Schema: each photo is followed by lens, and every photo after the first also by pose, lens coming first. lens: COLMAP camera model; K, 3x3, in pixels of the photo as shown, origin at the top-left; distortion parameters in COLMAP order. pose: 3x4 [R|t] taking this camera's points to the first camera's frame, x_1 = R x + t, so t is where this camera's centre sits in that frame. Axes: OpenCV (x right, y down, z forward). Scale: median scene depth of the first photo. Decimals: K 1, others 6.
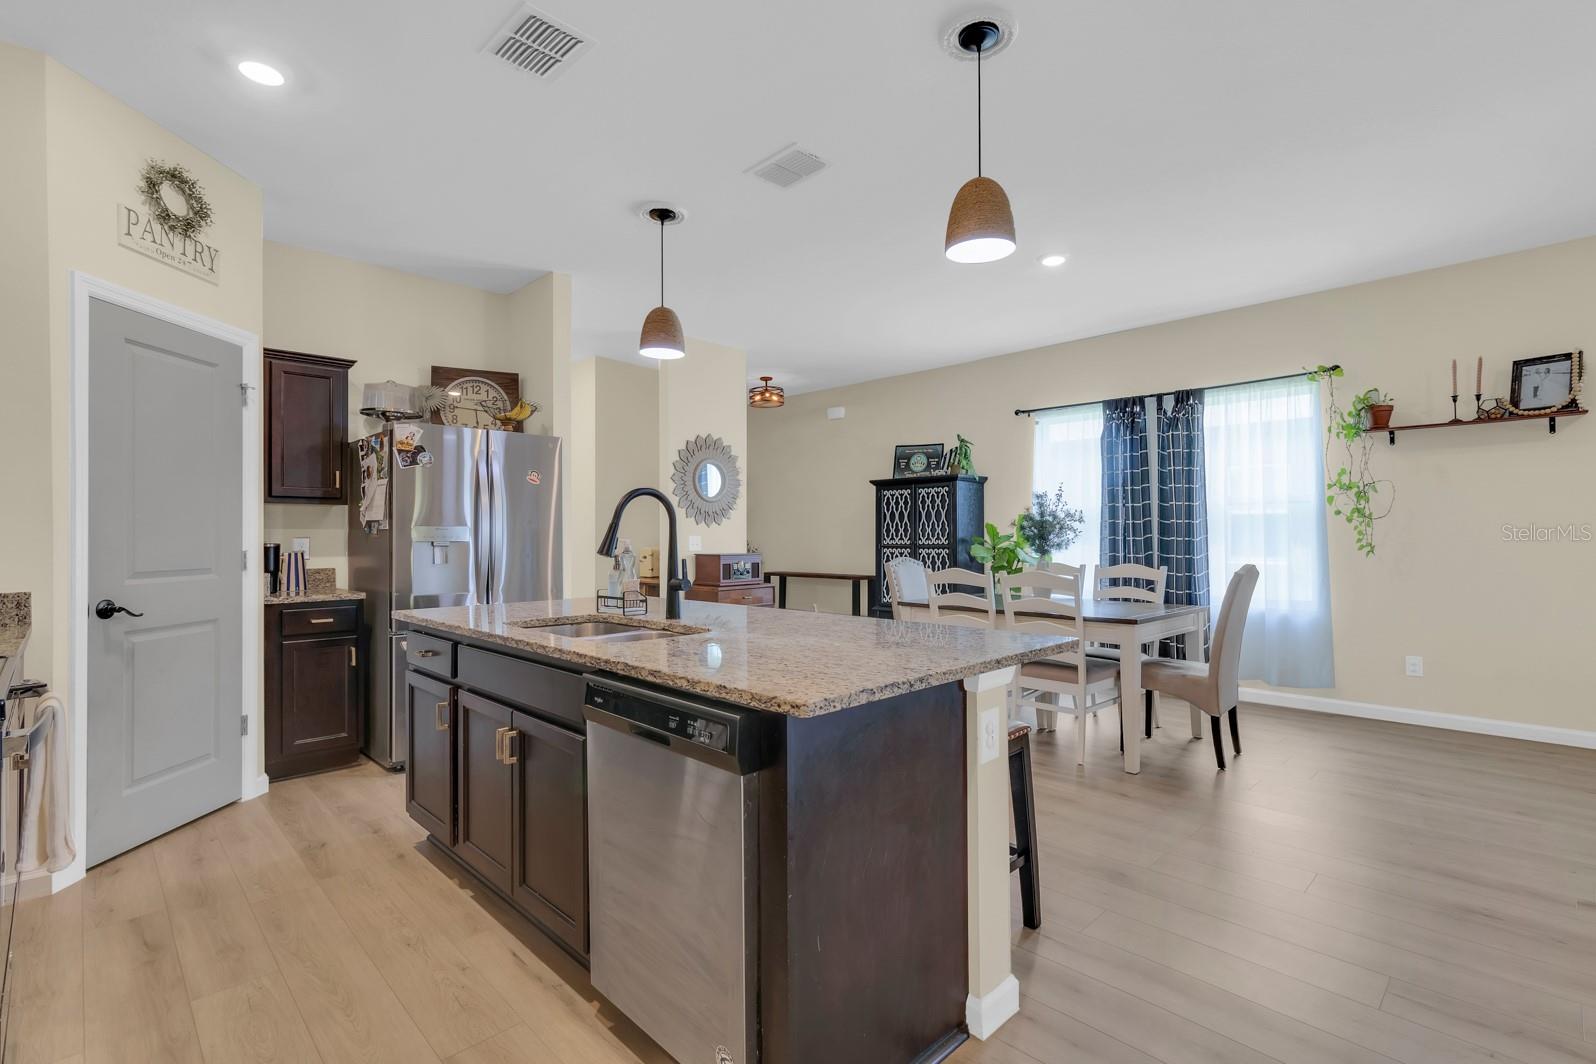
lens RADIAL K [[739.9, 0, 808.8], [0, 739.9, 529.9], [0, 0, 1]] dist [0.003421, 0.000301]
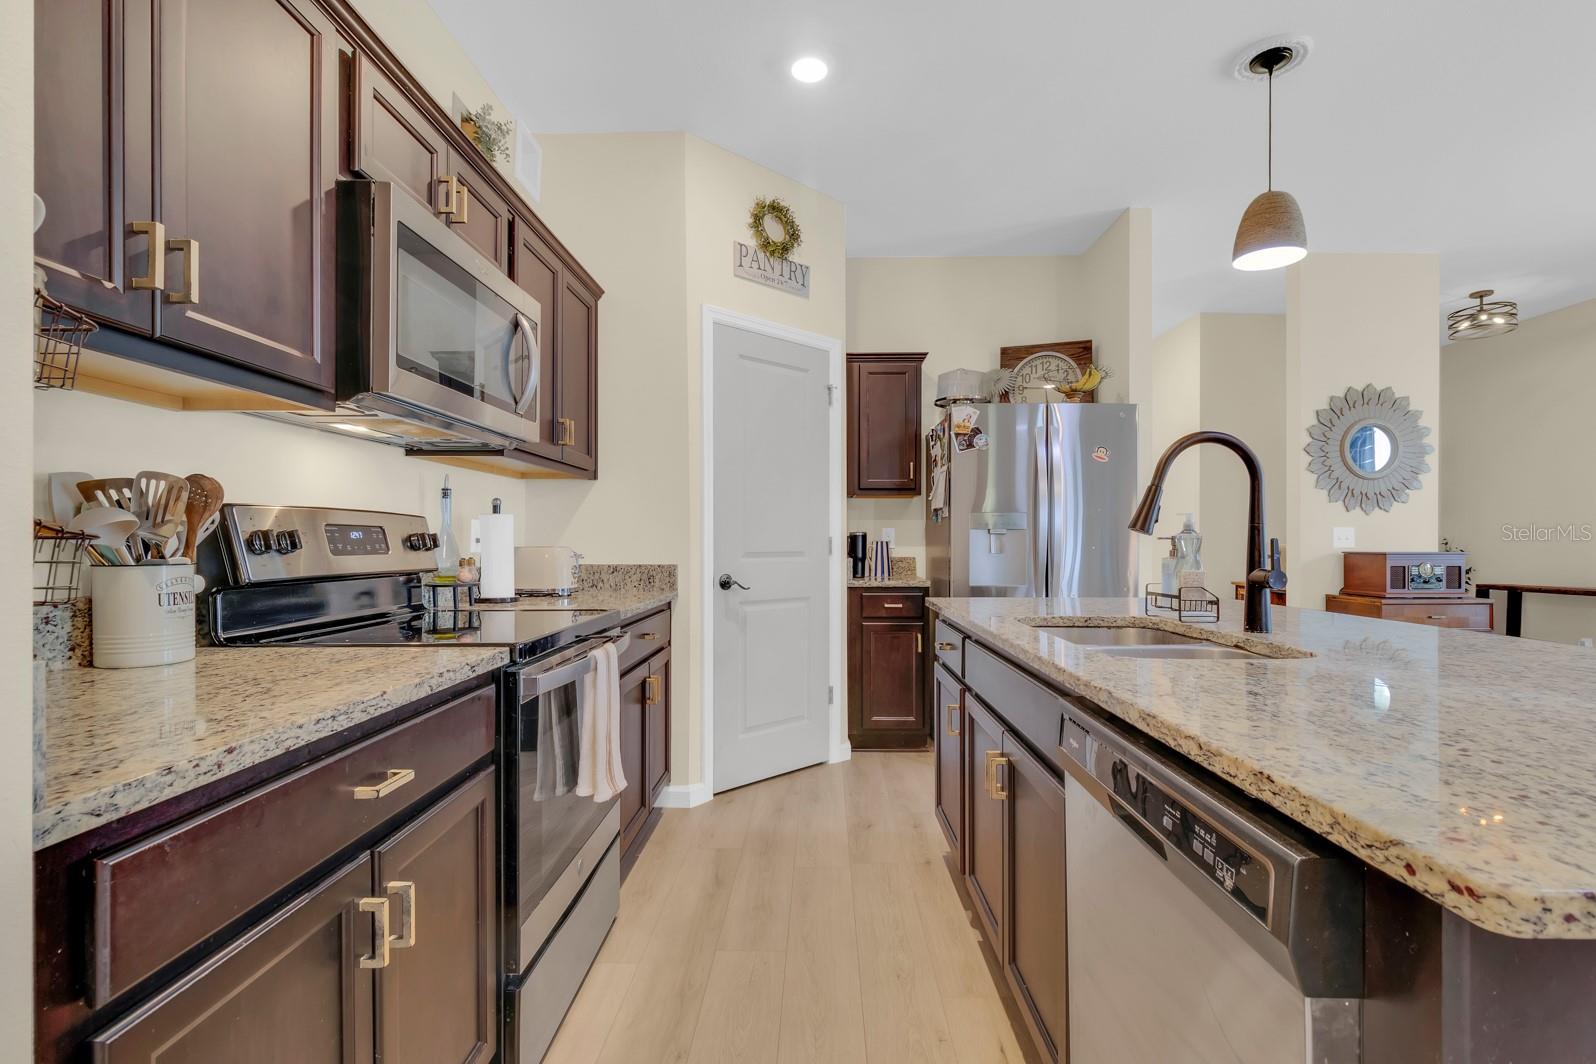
lens RADIAL K [[744.9, 0, 805.0], [0, 744.9, 545.5], [0, 0, 1]] dist [0.002911, -0.000288]
pose [[0.696046, 0.006202, -0.717970, 0.006155], [0.004238, 0.999910, 0.012745, 0.024581], [0.717985, -0.011914, 0.695957, 0.188239]]
